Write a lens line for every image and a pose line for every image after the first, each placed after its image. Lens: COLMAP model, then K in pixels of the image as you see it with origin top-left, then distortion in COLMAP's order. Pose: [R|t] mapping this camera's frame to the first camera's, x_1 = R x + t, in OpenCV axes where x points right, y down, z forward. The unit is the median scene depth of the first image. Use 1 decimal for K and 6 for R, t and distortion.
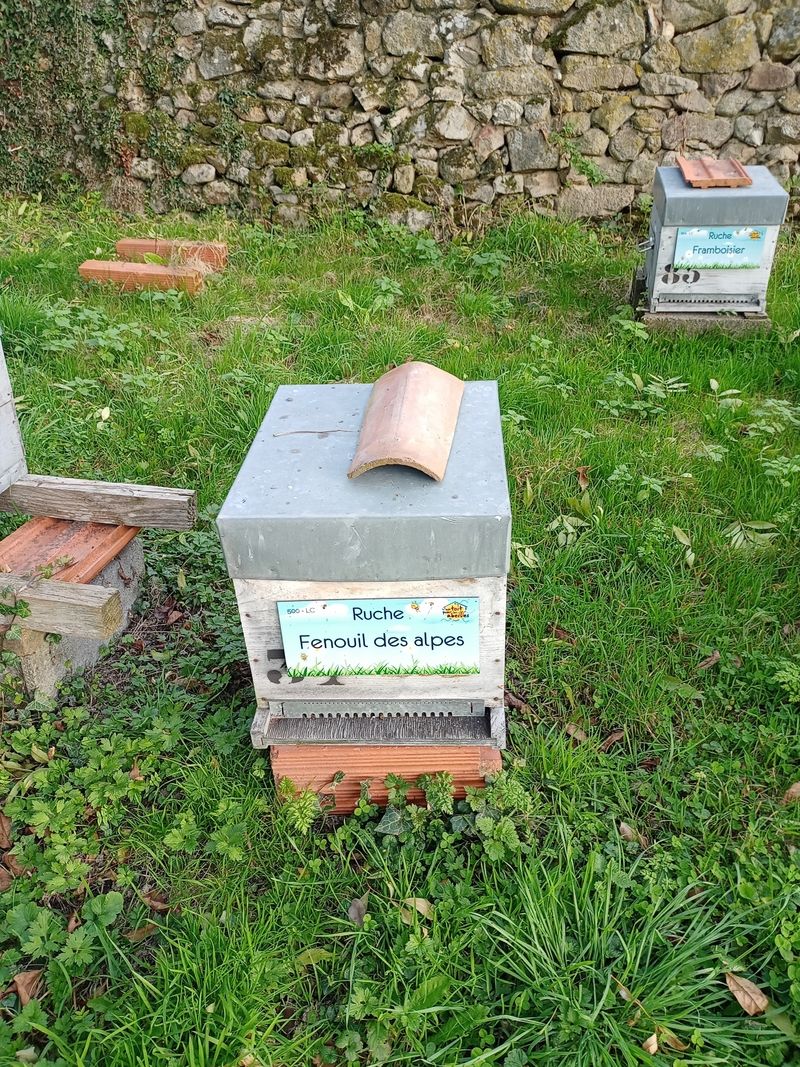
lens RADIAL K [[803.9, 0, 392.1], [0, 803.9, 523.2], [0, 0, 1]] dist [0.025121, -0.044639]
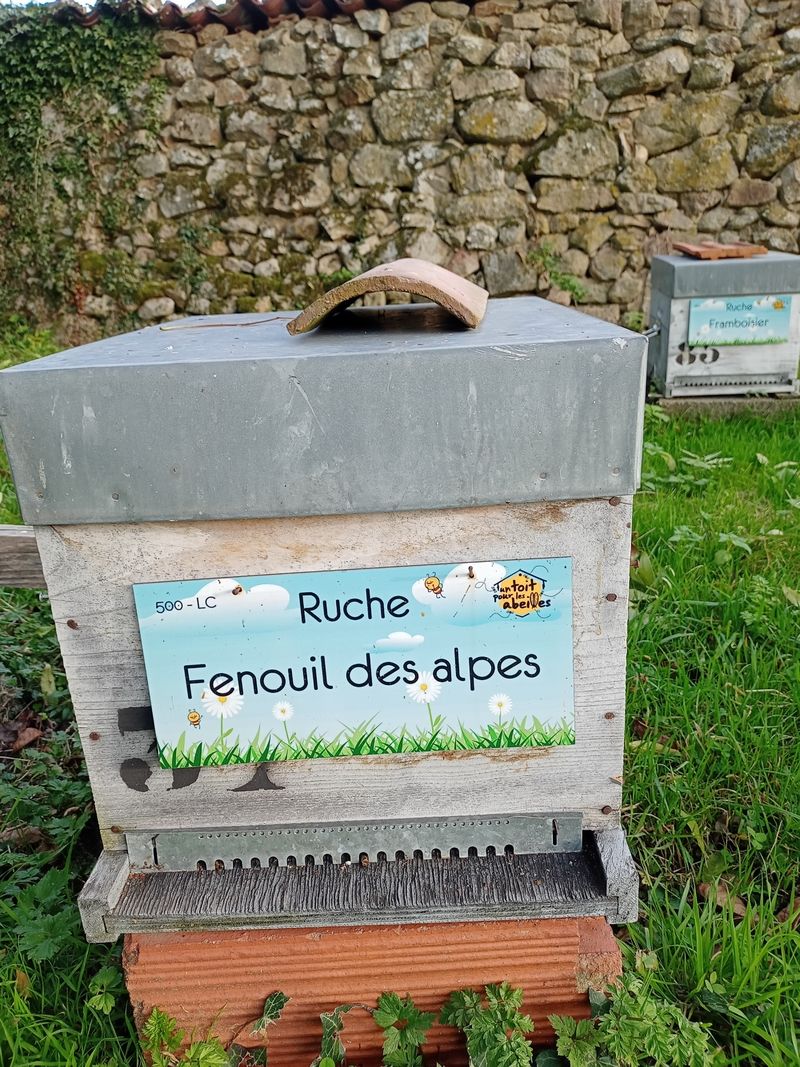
lens RADIAL K [[803.9, 0, 391.9], [0, 803.9, 528.4], [0, 0, 1]] dist [0.025121, -0.044639]
pose [[0.999200, -0.019711, 0.034795, -0.003314], [0.027392, 0.971271, -0.236393, 0.055298], [-0.029136, 0.237157, 0.971034, 0.167054]]
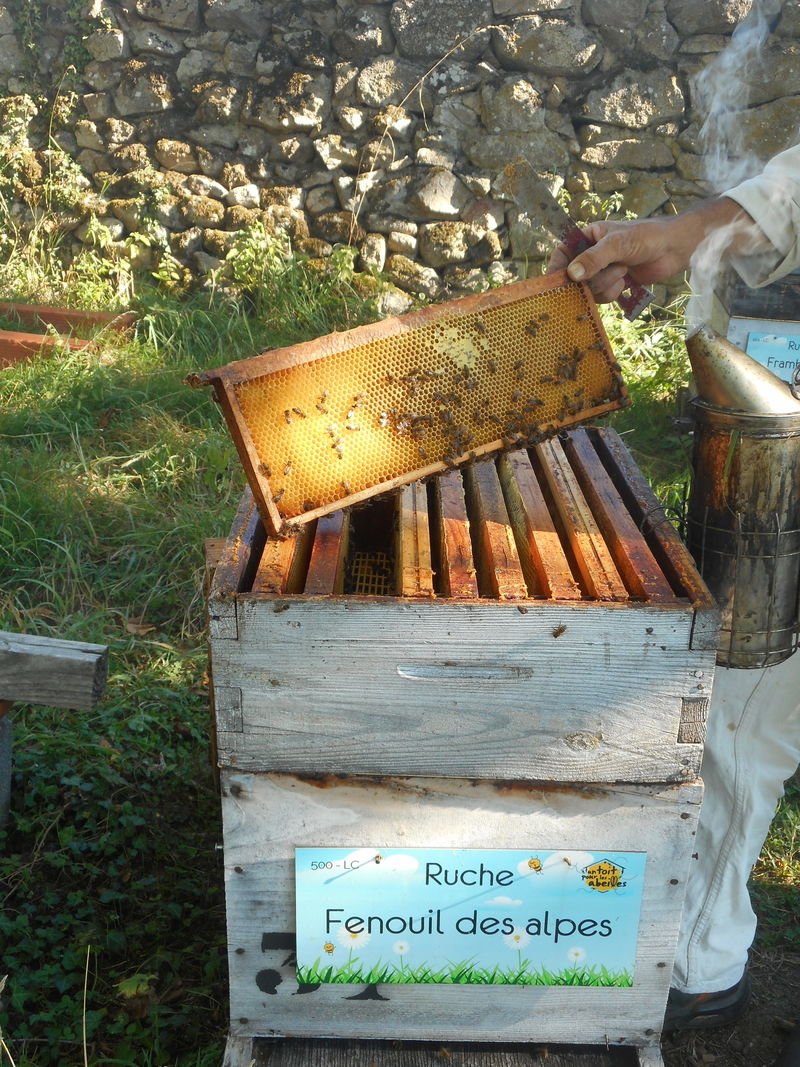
lens RADIAL K [[1037.8, 0, 380.4], [0, 1037.8, 534.6], [0, 0, 1]] dist [-0.000449, 0.000000]
pose [[0.995106, 0.058406, 0.079708, -0.047576], [-0.044626, 0.985308, -0.164851, -0.000638], [-0.088165, 0.160487, 0.983093, 0.074024]]
